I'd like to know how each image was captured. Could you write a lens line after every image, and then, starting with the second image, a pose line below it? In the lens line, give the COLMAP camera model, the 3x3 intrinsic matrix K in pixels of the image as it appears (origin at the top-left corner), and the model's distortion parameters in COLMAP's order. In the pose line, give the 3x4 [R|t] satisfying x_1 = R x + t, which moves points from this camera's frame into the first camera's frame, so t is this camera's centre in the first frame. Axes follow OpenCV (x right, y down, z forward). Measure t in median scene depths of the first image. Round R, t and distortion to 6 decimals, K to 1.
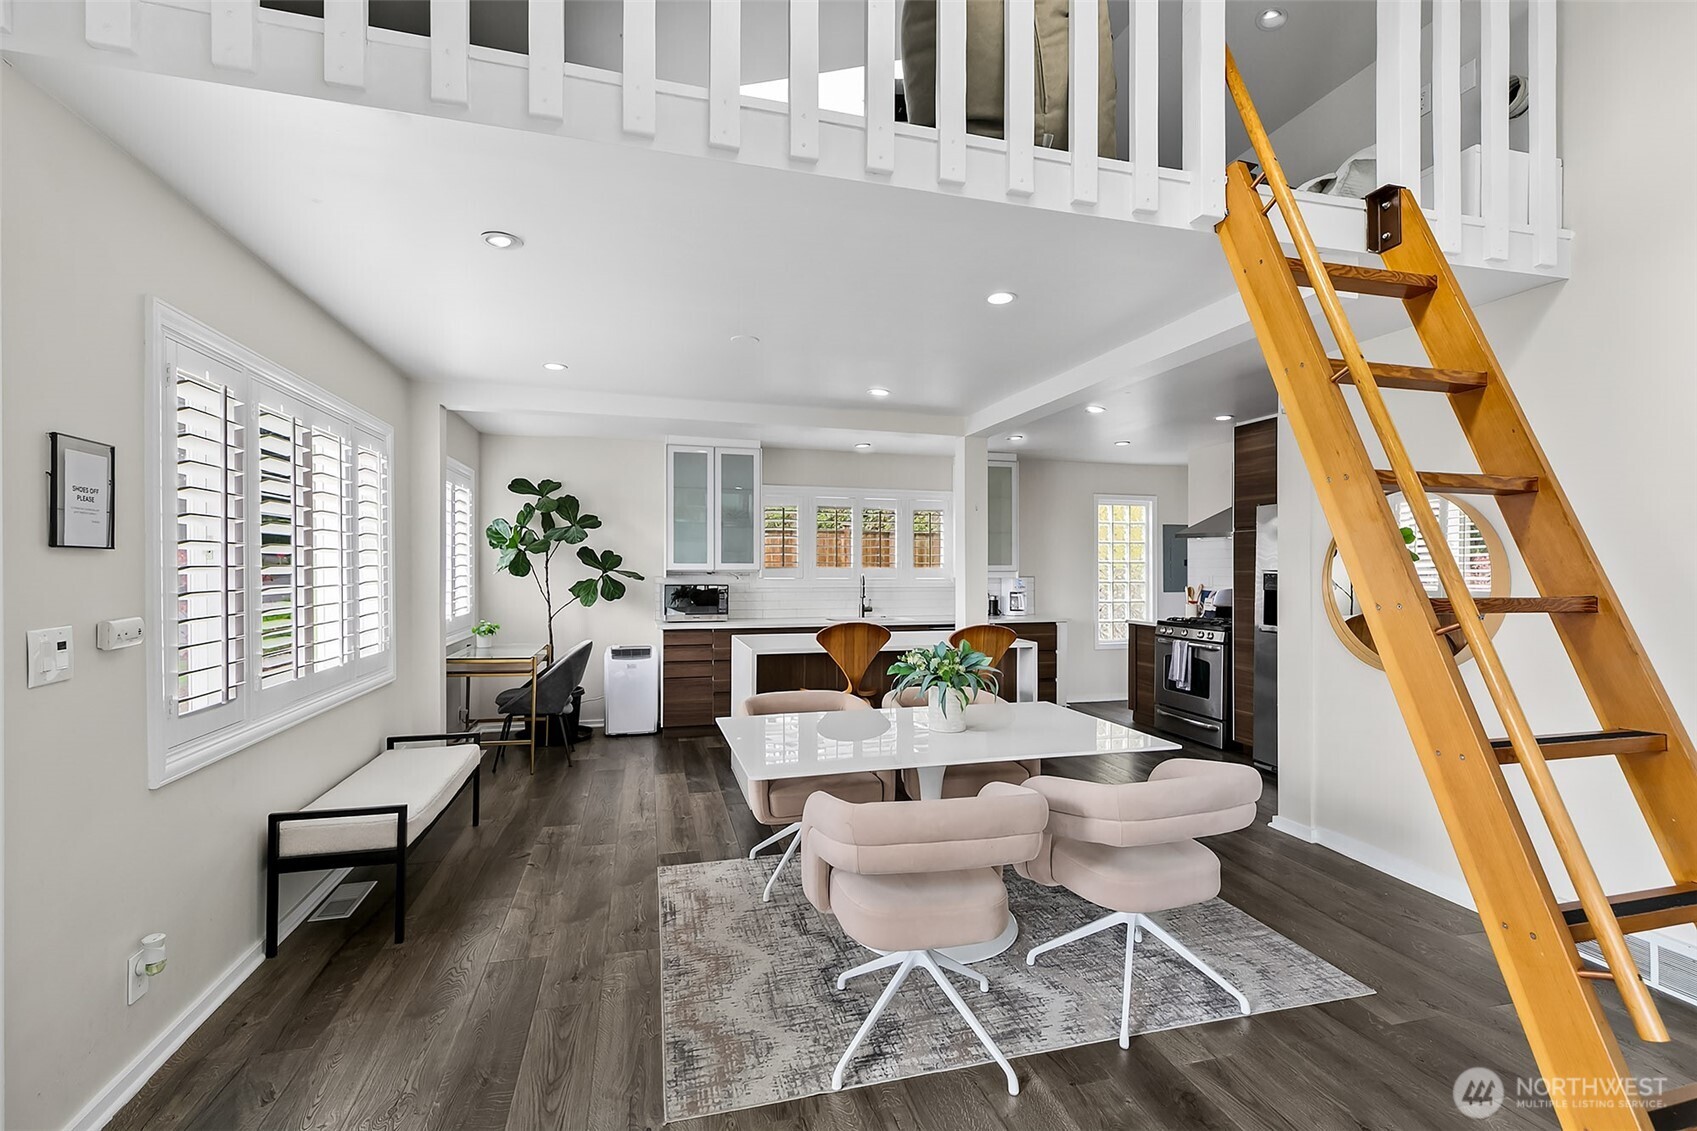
lens RADIAL K [[730.5, 0, 848.5], [0, 730.5, 565.5], [0, 0, 1]] dist [0.000017, 0.000001]
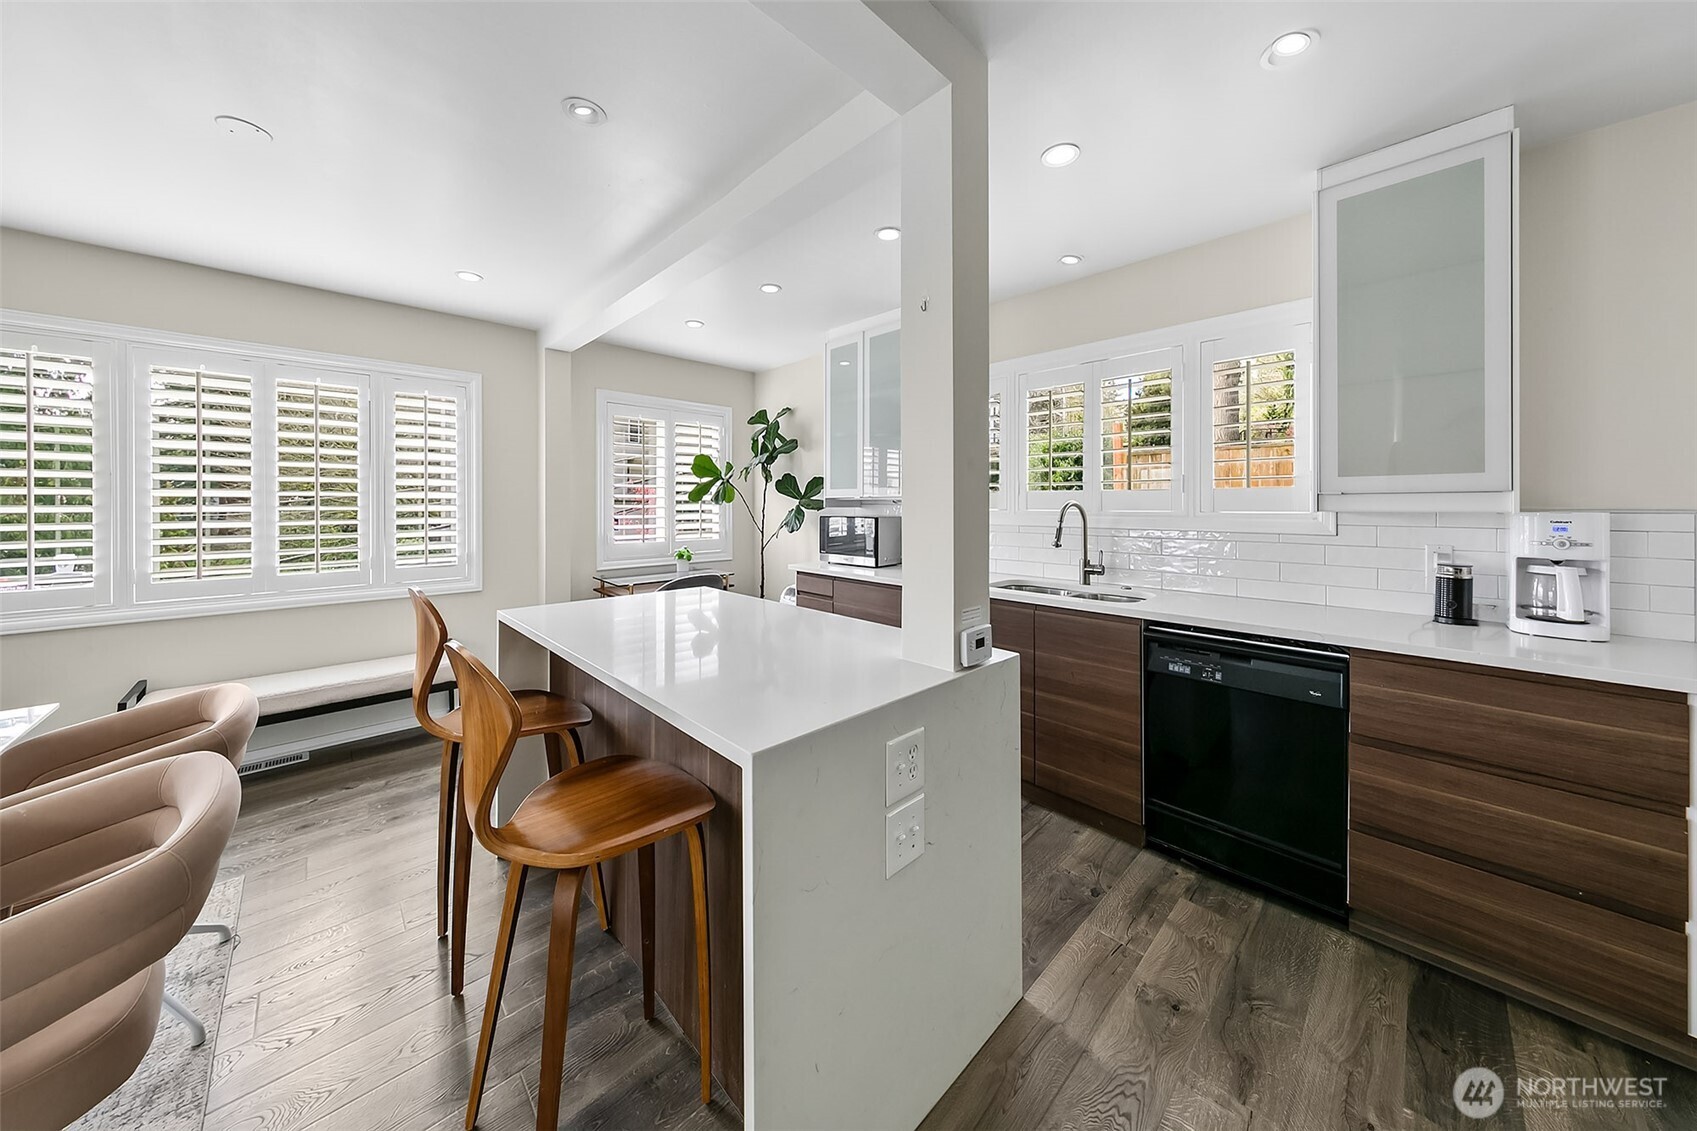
lens RADIAL K [[584.5, 0, 845.6], [0, 584.5, 508.4], [0, 0, 1]] dist [0.000034, 0.000016]
pose [[0.496726, -0.001237, -0.867906, 0.299035], [0.002863, 0.999996, 0.000214, 0.015853], [0.867902, -0.002591, 0.496728, 0.639281]]
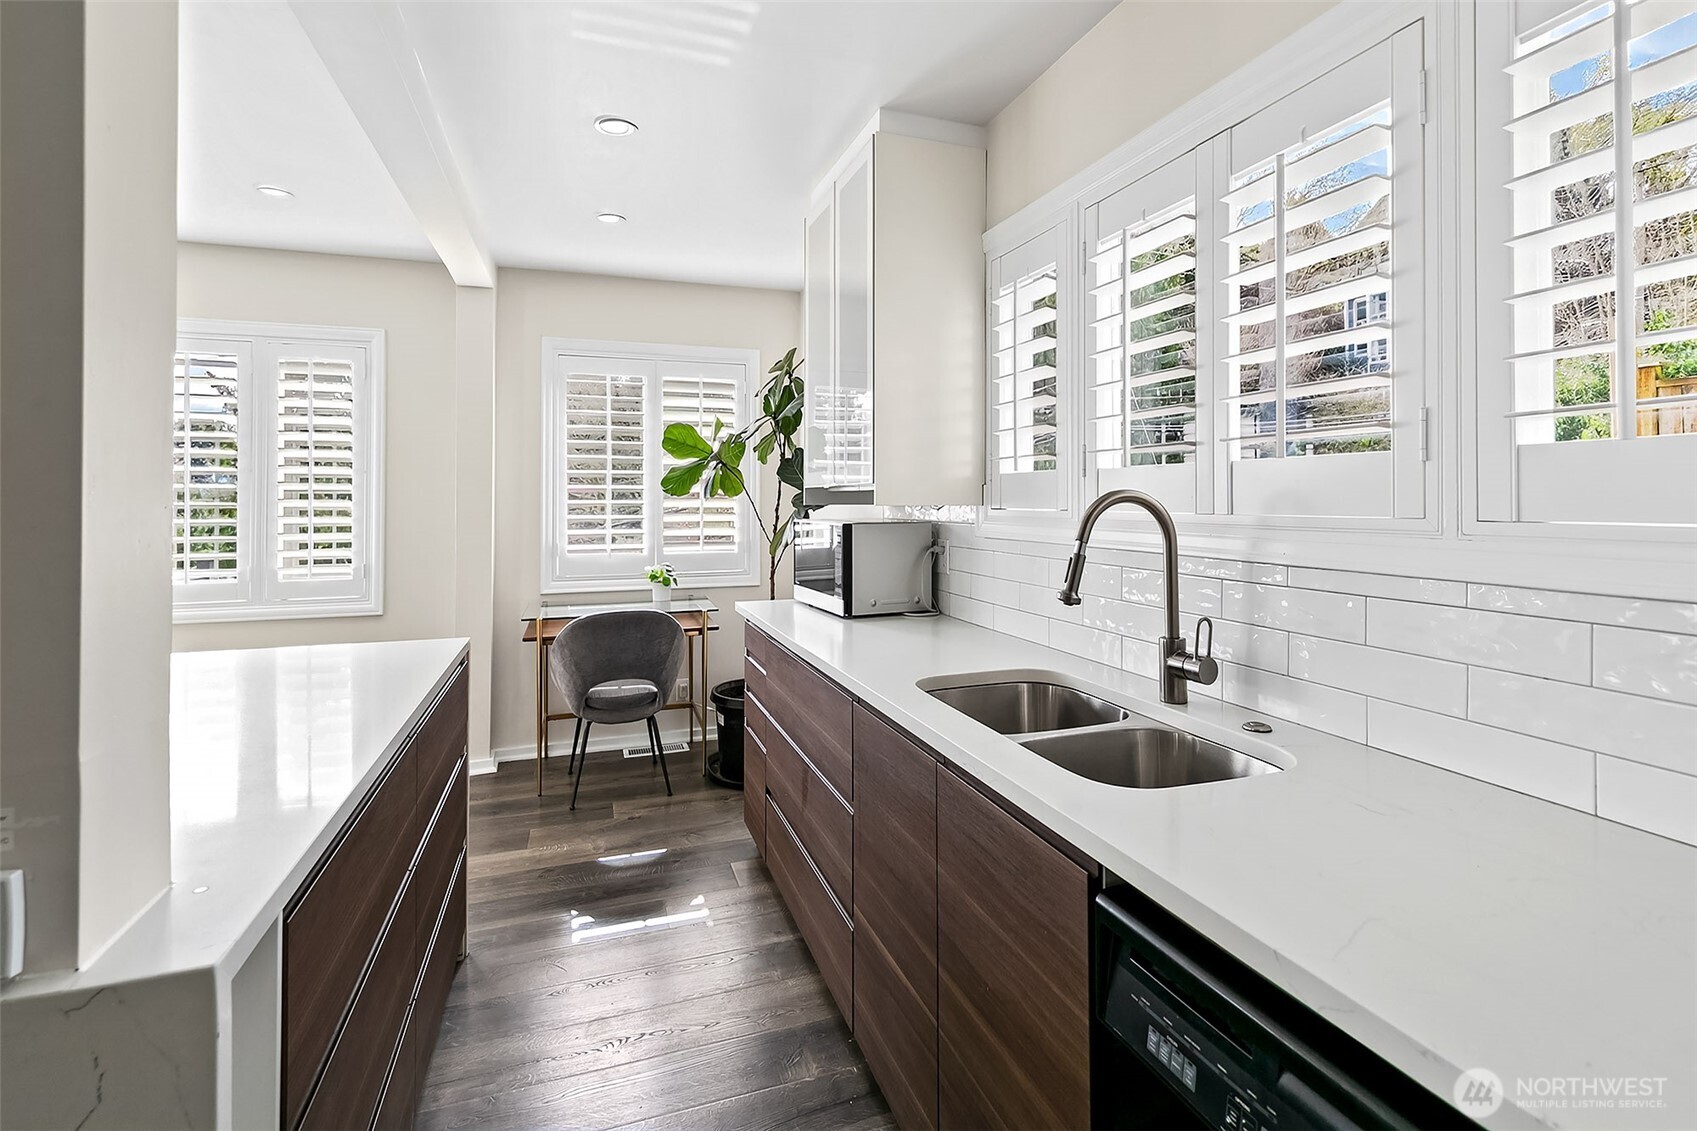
lens RADIAL K [[793.7, 0, 848.4], [0, 793.7, 494.7], [0, 0, 1]] dist [0.000877, 0.000101]
pose [[0.063027, -0.012835, -0.997929, 0.243147], [0.001228, 0.999918, -0.012783, 0.015439], [0.998011, -0.000420, 0.063038, 0.871689]]
